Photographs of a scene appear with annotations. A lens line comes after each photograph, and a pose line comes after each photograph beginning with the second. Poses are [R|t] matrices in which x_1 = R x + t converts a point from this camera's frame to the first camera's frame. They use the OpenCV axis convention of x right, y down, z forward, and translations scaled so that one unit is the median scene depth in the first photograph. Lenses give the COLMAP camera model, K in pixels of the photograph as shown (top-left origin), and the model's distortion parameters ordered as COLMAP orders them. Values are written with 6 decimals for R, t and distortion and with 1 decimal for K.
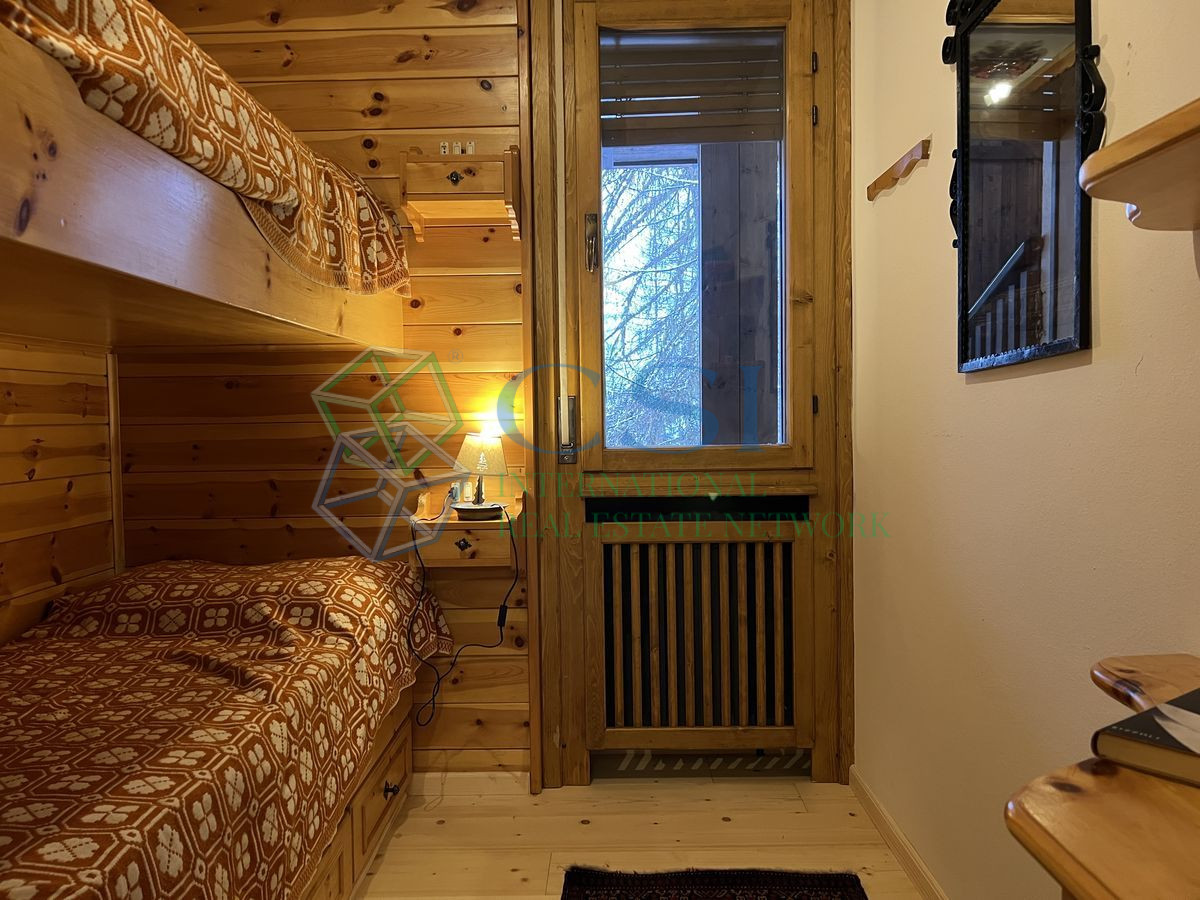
lens RADIAL K [[927.0, 0, 602.4], [0, 927.0, 453.5], [0, 0, 1]] dist [0.041578, -0.038061]
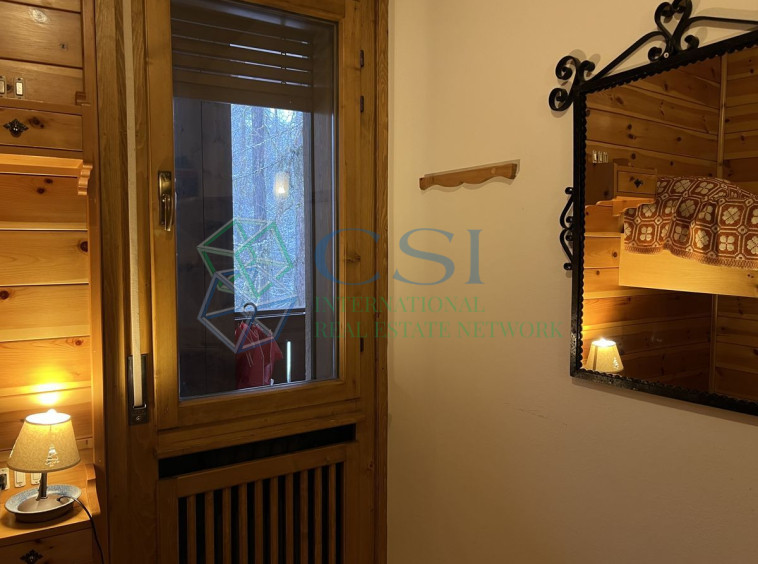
lens RADIAL K [[585.6, 0, 380.6], [0, 585.6, 276.4], [0, 0, 1]] dist [0.041578, -0.038061]
pose [[0.845960, -0.016279, 0.532998, -0.153399], [-0.000024, 0.999533, 0.030566, -0.165934], [-0.533247, -0.025871, 0.845564, 0.349215]]
